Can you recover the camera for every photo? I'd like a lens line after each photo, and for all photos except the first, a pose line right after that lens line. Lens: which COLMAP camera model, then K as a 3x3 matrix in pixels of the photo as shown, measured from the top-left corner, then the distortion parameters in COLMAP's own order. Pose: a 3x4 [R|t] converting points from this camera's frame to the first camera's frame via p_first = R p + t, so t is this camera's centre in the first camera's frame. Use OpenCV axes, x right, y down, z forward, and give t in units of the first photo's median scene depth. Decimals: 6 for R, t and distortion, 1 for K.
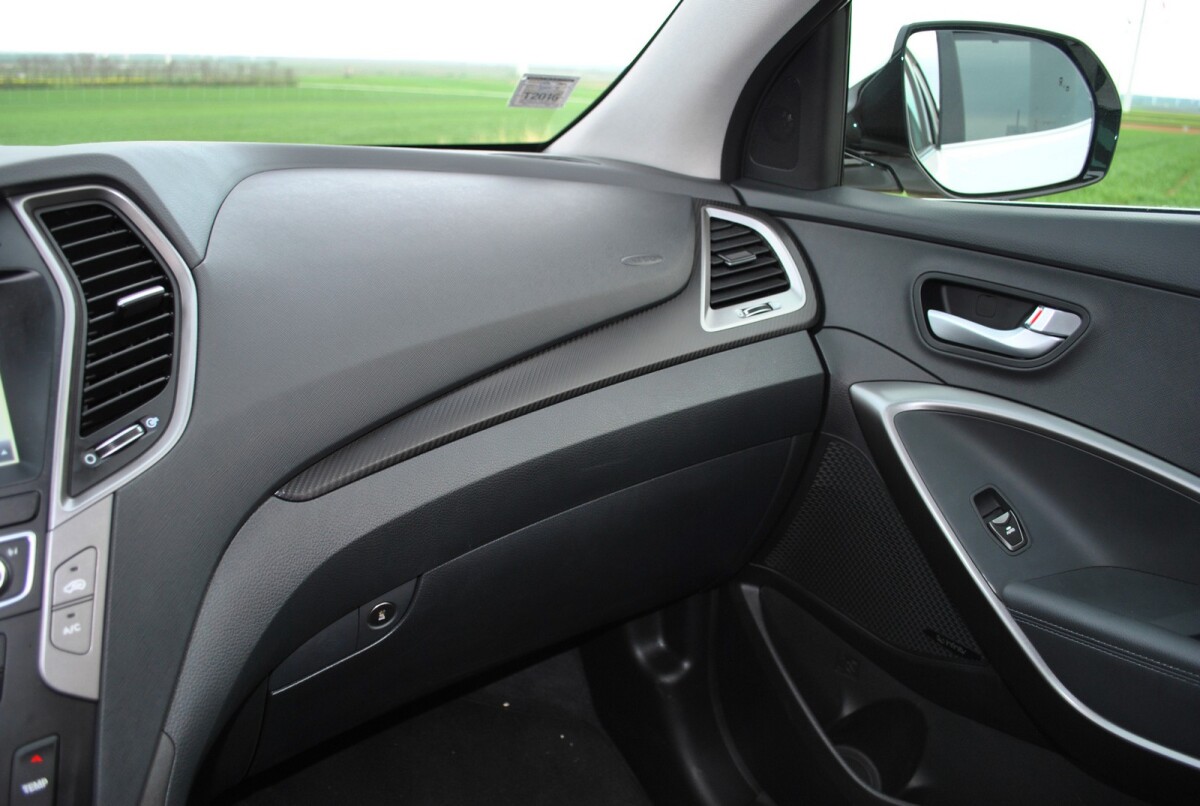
lens RADIAL K [[957.0, 0, 605.0], [0, 957.0, 398.0], [0, 0, 1]] dist [-0.080114, 0.002285]
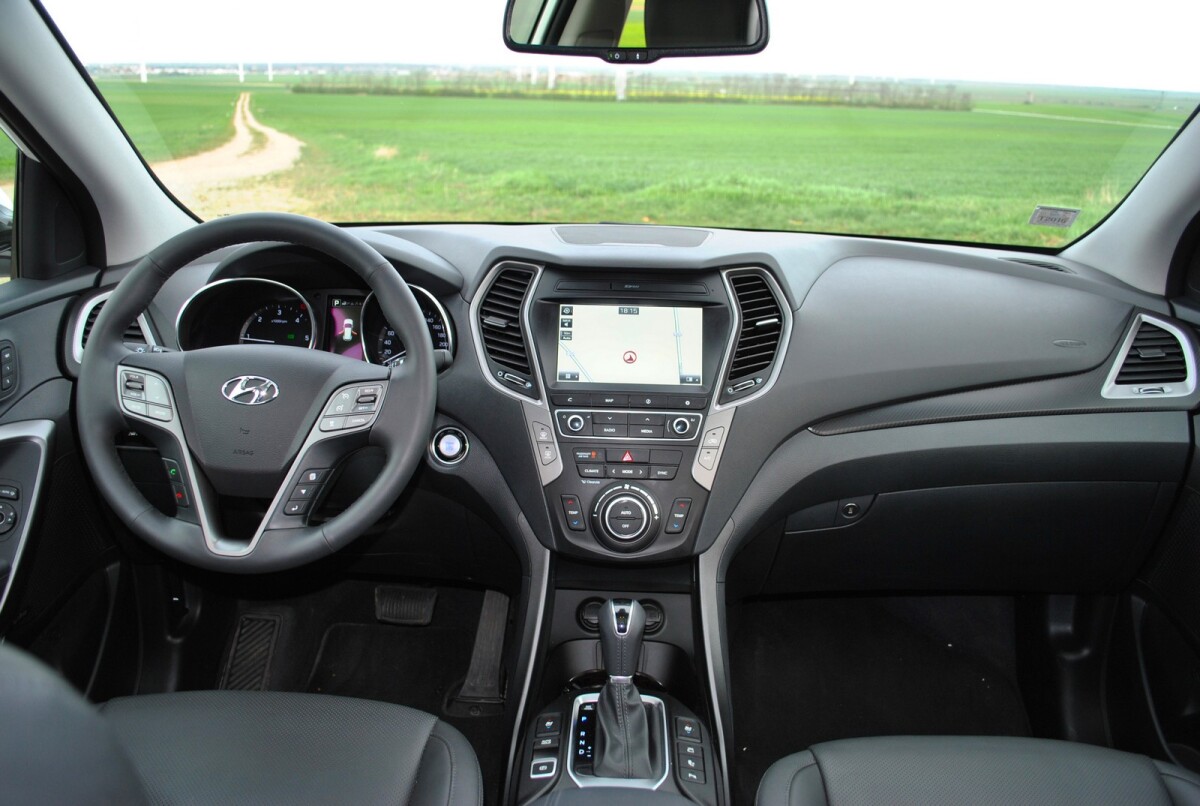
lens RADIAL K [[957.0, 0, 605.0], [0, 957.0, 398.0], [0, 0, 1]] dist [-0.080114, 0.002285]
pose [[0.791169, 0.189883, -0.581375, 0.425265], [-0.204066, 0.978067, 0.041741, 0.037283], [0.576549, 0.085615, 0.812564, -0.804460]]
